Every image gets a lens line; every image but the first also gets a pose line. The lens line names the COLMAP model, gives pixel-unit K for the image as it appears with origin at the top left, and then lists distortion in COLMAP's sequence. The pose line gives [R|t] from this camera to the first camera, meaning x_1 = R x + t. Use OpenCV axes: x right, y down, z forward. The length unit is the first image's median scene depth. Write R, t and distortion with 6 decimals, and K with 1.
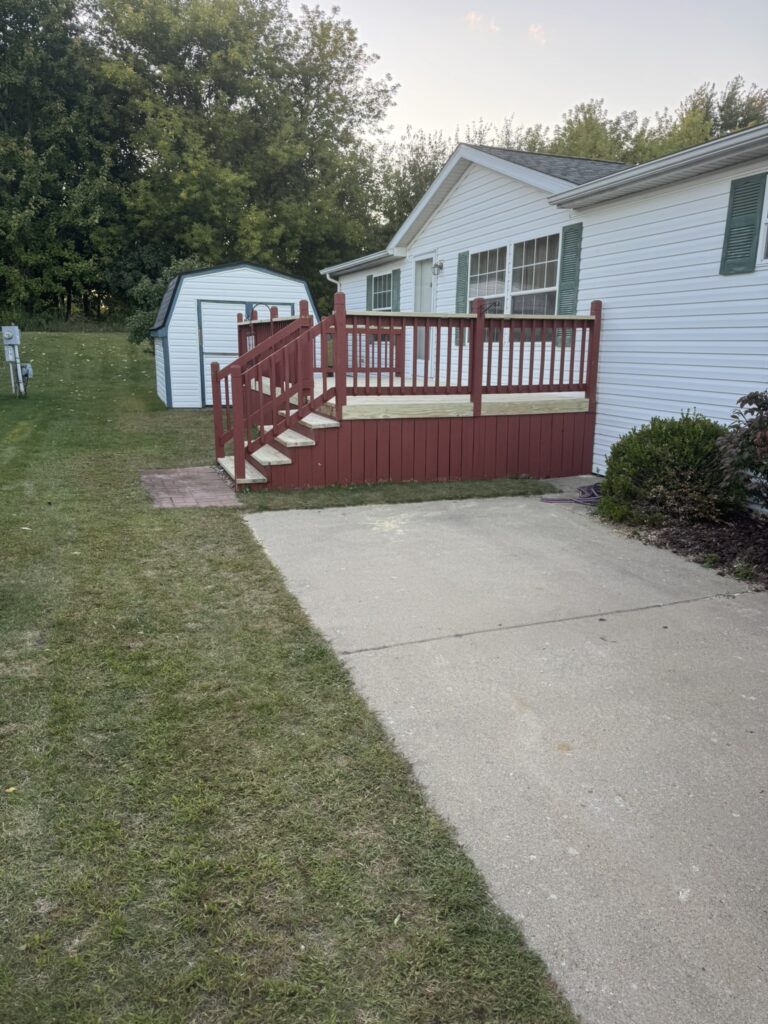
lens RADIAL K [[703.2, 0, 384.0], [0, 703.2, 512.0], [0, 0, 1]] dist [0.044124, -0.002559]
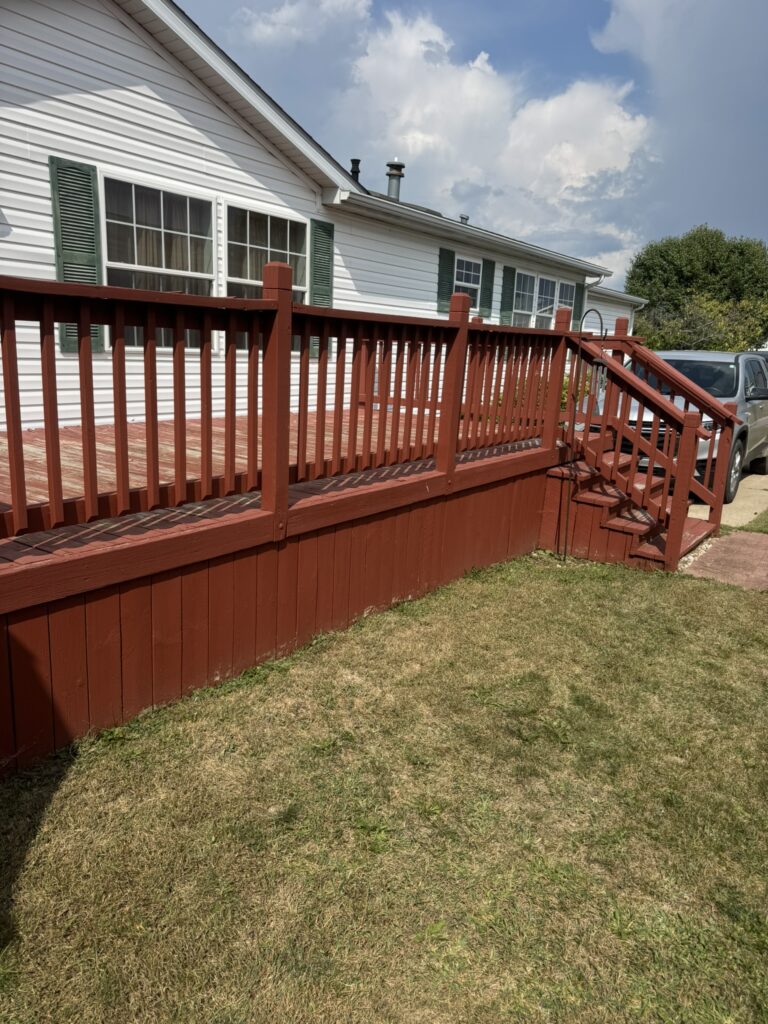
lens RADIAL K [[716.9, 0, 384.0], [0, 716.9, 512.0], [0, 0, 1]] dist [0.062932, -0.072581]
pose [[-0.548881, -0.216491, 0.807379, -0.572053], [0.162092, 0.919980, 0.356880, -0.374107], [-0.820034, 0.326754, -0.469868, 1.454084]]
